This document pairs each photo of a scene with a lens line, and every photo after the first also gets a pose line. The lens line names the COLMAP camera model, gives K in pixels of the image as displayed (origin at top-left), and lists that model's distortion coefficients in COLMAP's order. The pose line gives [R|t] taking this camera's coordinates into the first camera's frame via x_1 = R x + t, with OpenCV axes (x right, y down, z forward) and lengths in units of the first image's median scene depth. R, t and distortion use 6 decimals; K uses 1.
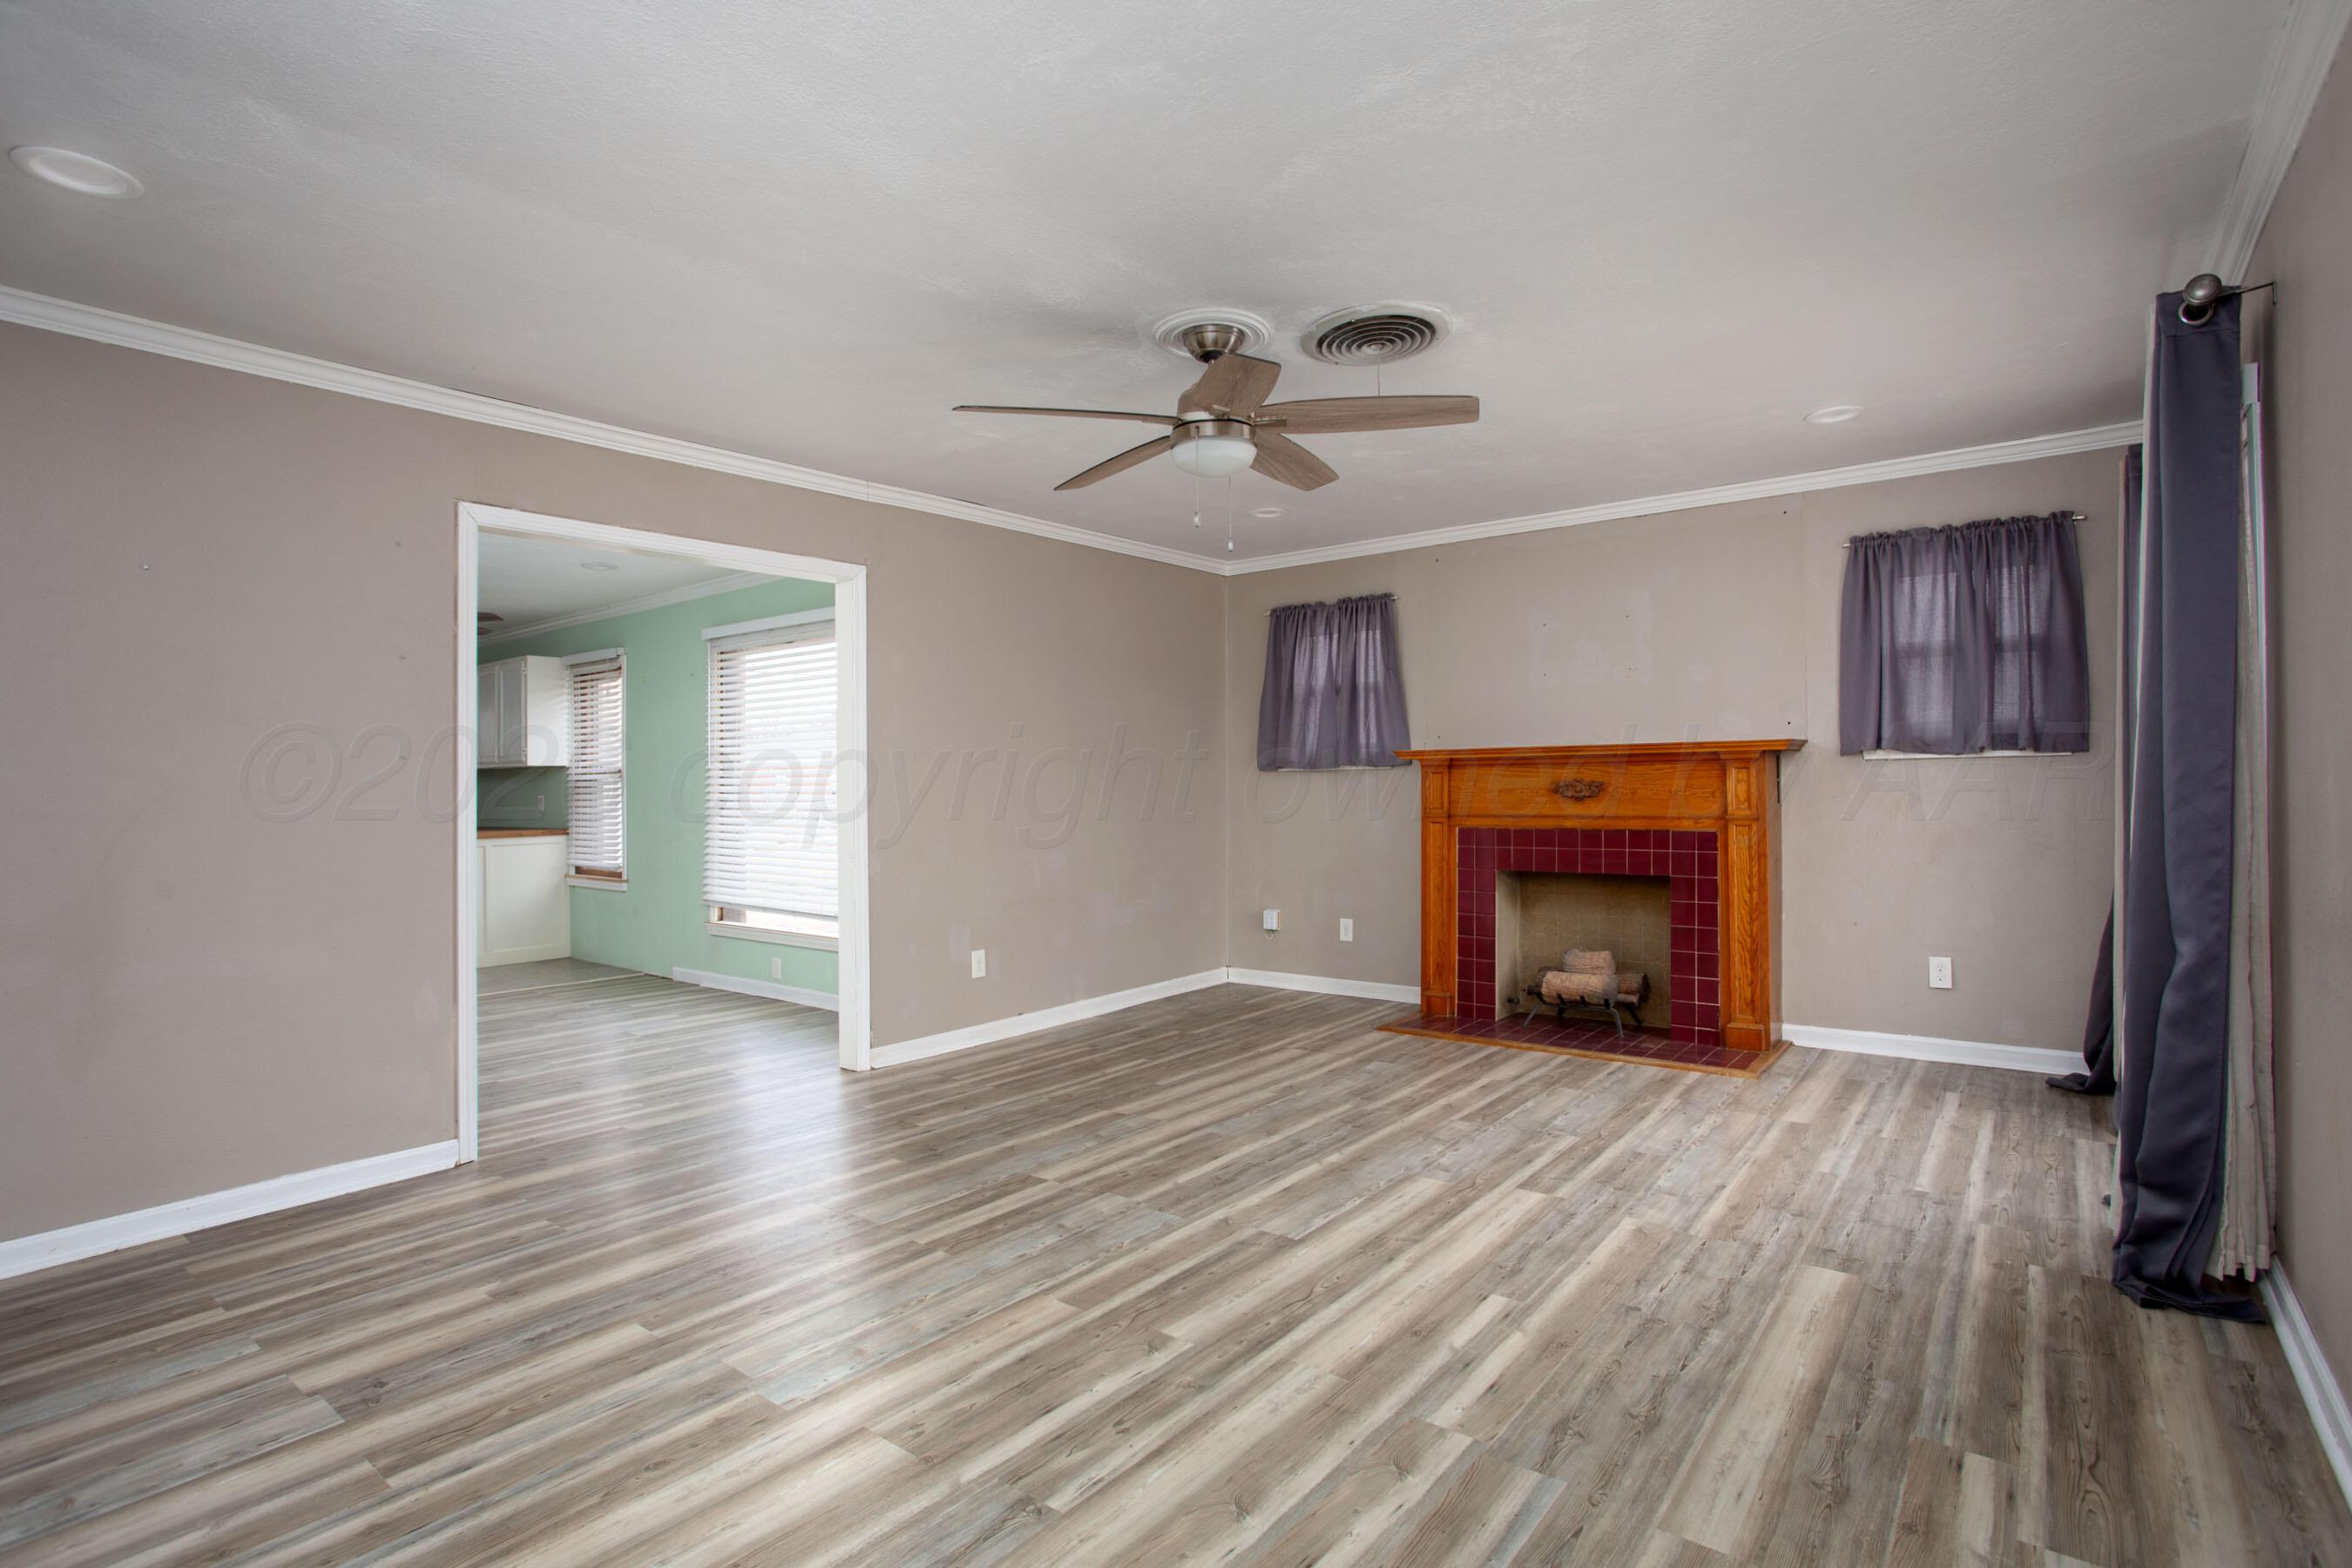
lens RADIAL K [[1160.5, 0, 1172.2], [0, 1160.5, 762.0], [0, 0, 1]] dist [-0.058267, 0.015772]
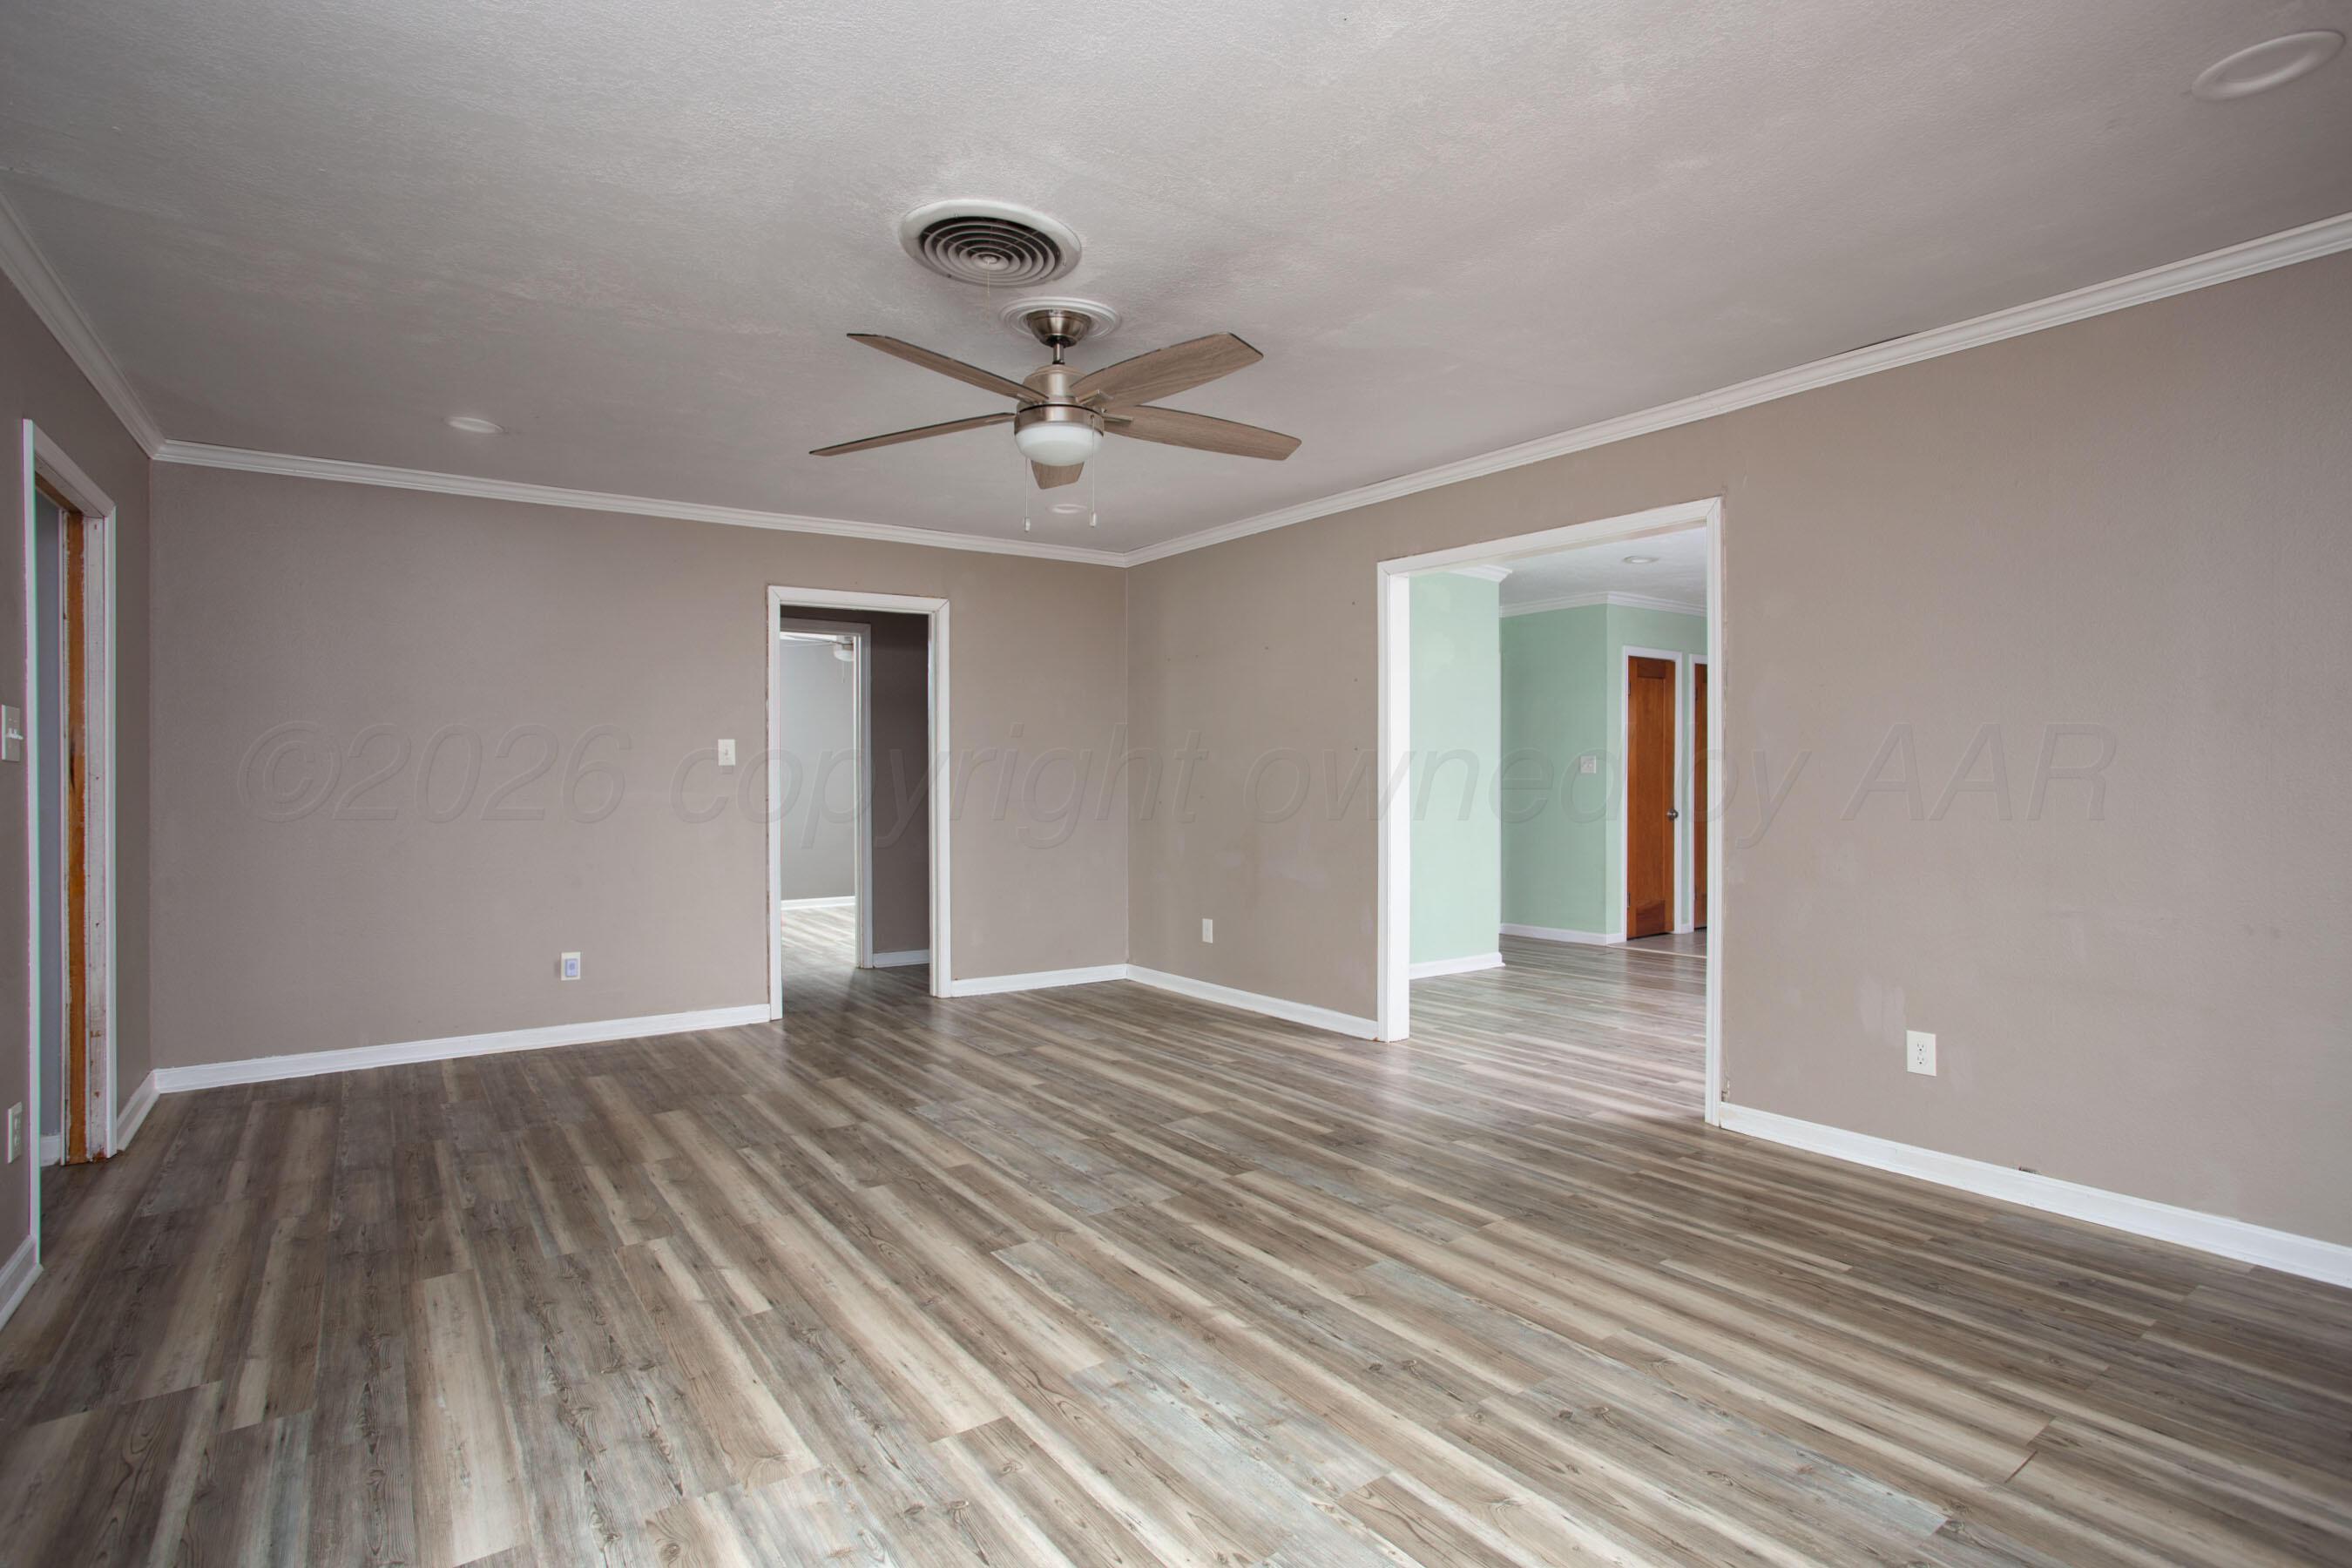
lens RADIAL K [[1160.5, 0, 1190.1], [0, 1160.5, 788.8], [0, 0, 1]] dist [-0.058267, 0.015772]
pose [[-0.279277, 0.020268, -0.959997, 0.868065], [0.030188, 0.999468, 0.012320, 0.017790], [0.959736, -0.025540, -0.279741, 1.278089]]
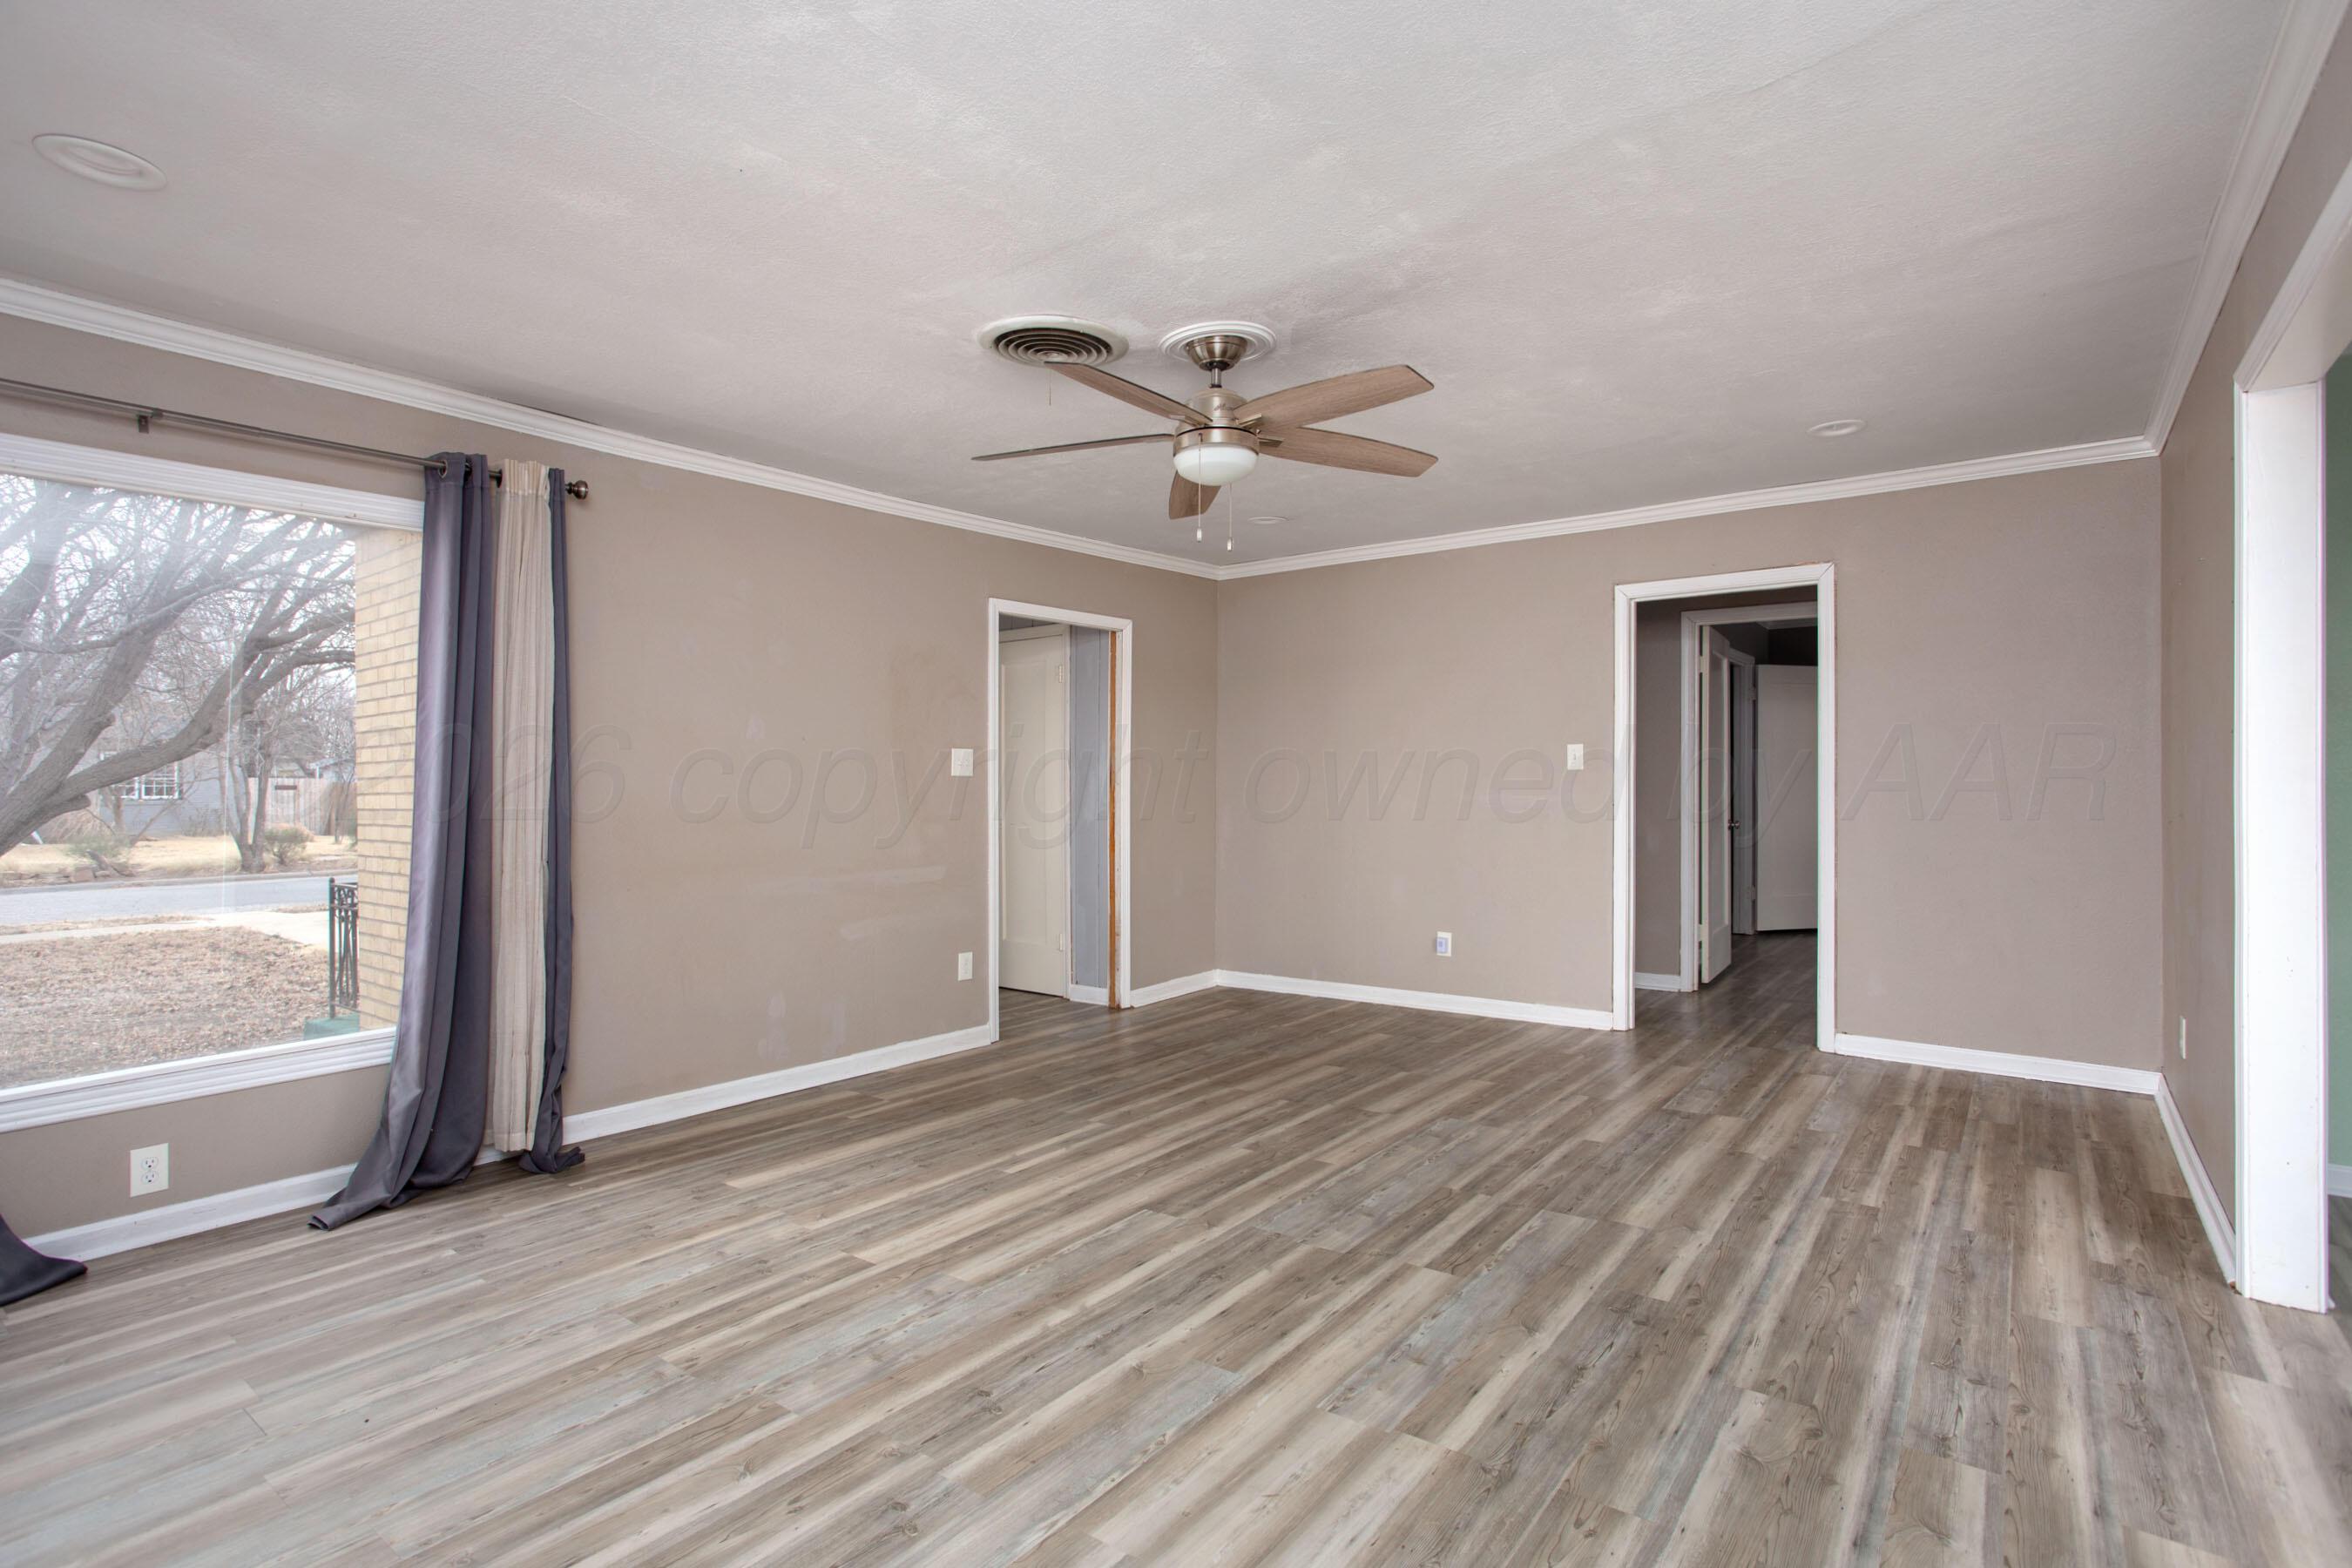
lens RADIAL K [[1160.5, 0, 1168.8], [0, 1160.5, 803.9], [0, 0, 1]] dist [-0.058267, 0.015772]
pose [[-0.999718, 0.020760, -0.011528, 0.080480], [0.020839, 0.999760, -0.006754, 0.033213], [0.011385, -0.006992, -0.999911, 1.863466]]
